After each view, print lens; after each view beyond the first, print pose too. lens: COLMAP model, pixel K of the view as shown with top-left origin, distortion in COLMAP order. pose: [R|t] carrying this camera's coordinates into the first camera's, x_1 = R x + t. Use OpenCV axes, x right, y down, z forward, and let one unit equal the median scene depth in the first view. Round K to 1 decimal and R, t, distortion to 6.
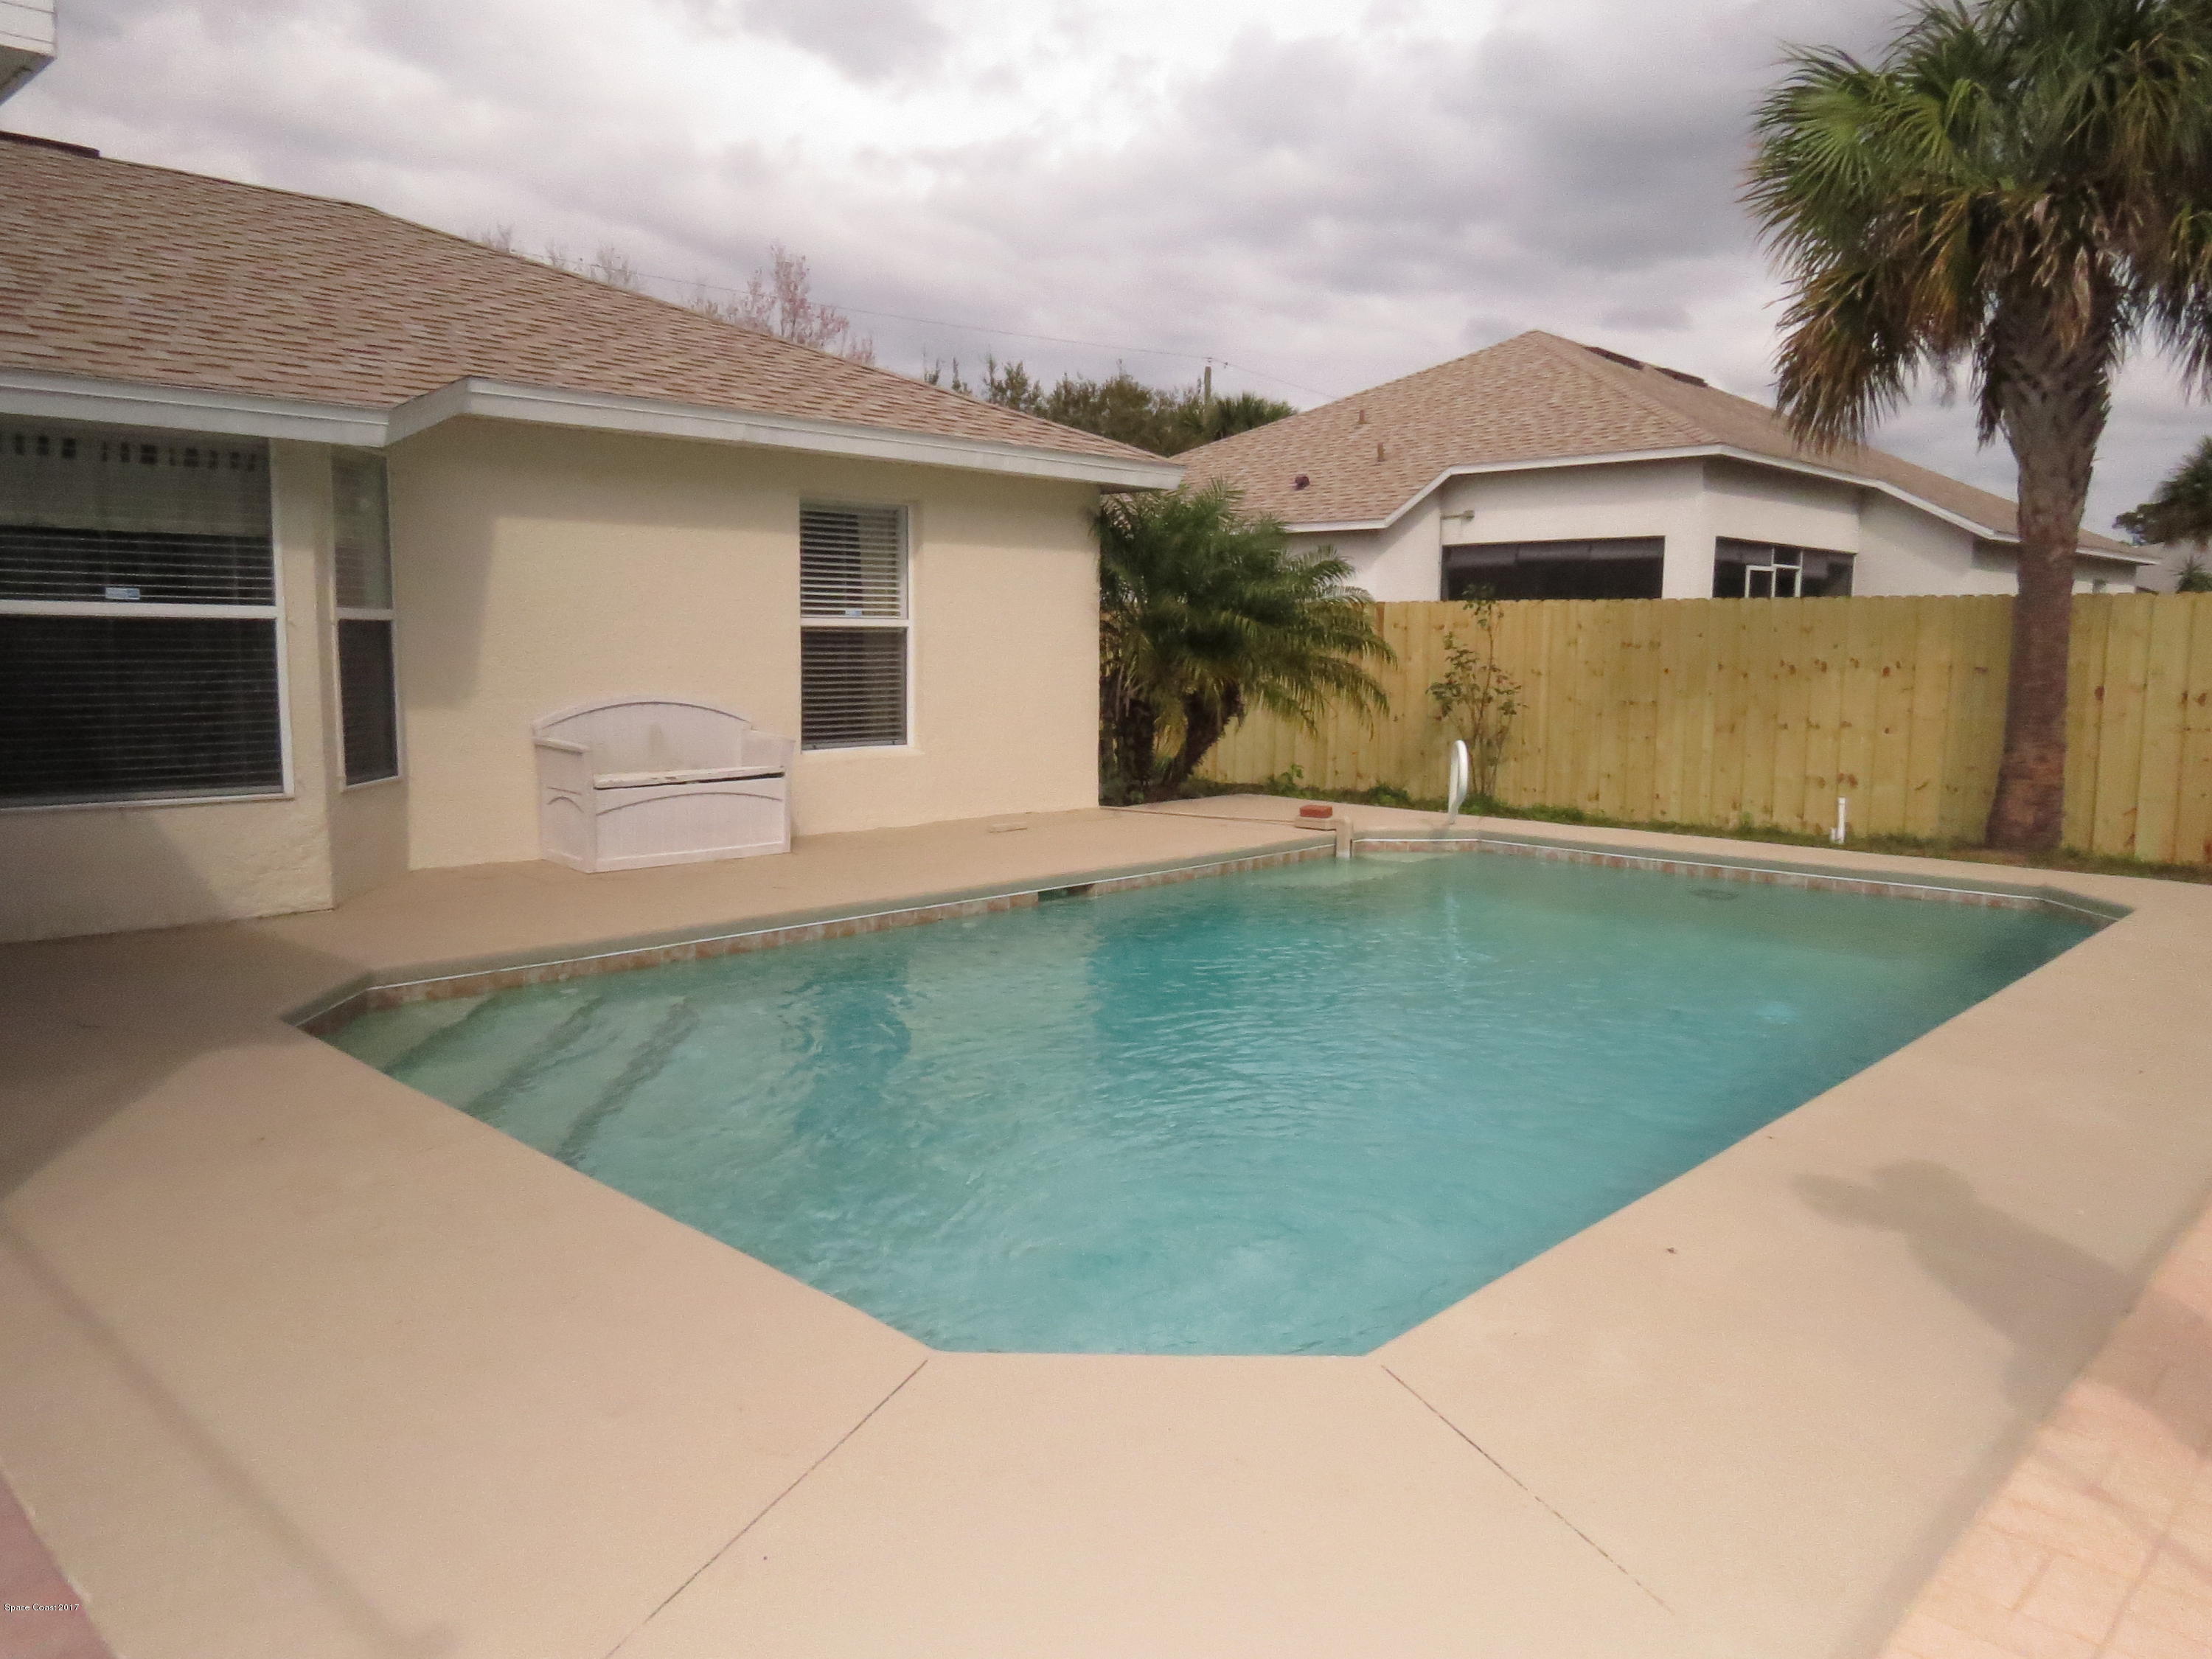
lens RADIAL K [[1606.0, 0, 1109.4], [0, 1606.0, 826.7], [0, 0, 1]] dist [-0.013130, -0.003152]
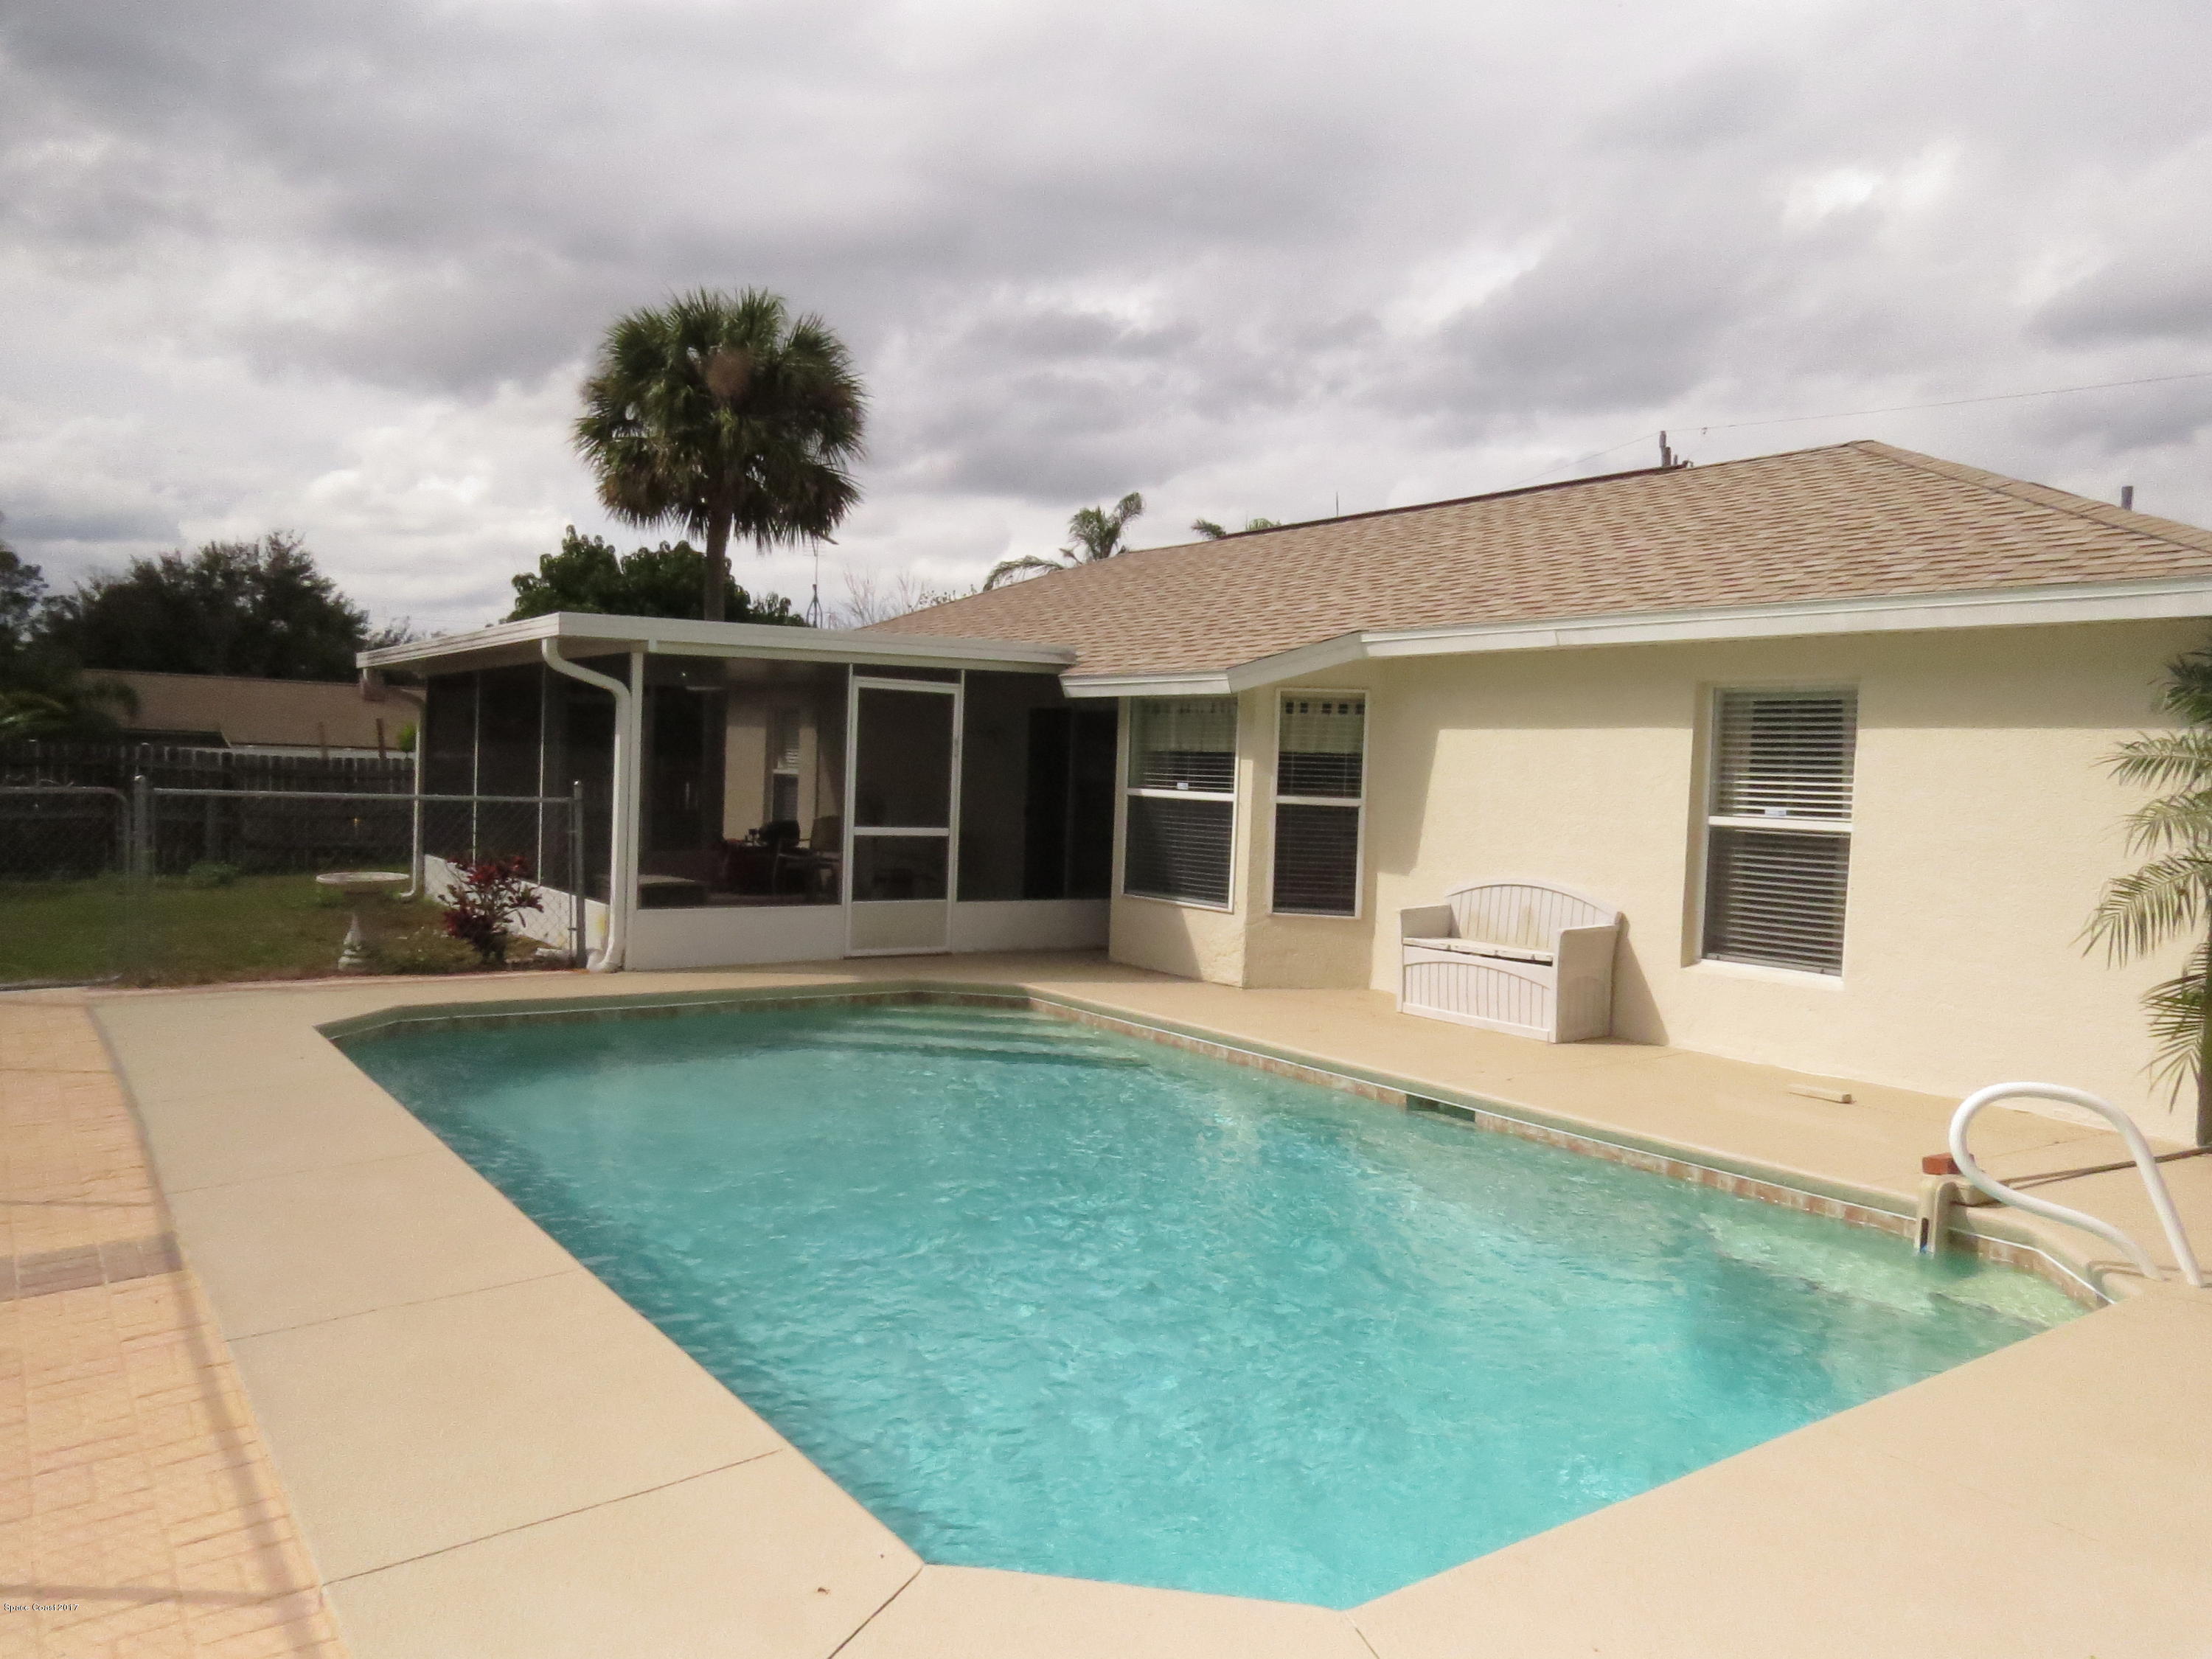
lens RADIAL K [[1606.0, 0, 1115.2], [0, 1606.0, 827.4], [0, 0, 1]] dist [-0.013130, -0.003152]
pose [[-0.180123, 0.008716, -0.983606, 1.063713], [-0.160194, 0.986351, 0.038076, -0.141673], [0.970512, 0.164427, -0.176268, 1.133170]]
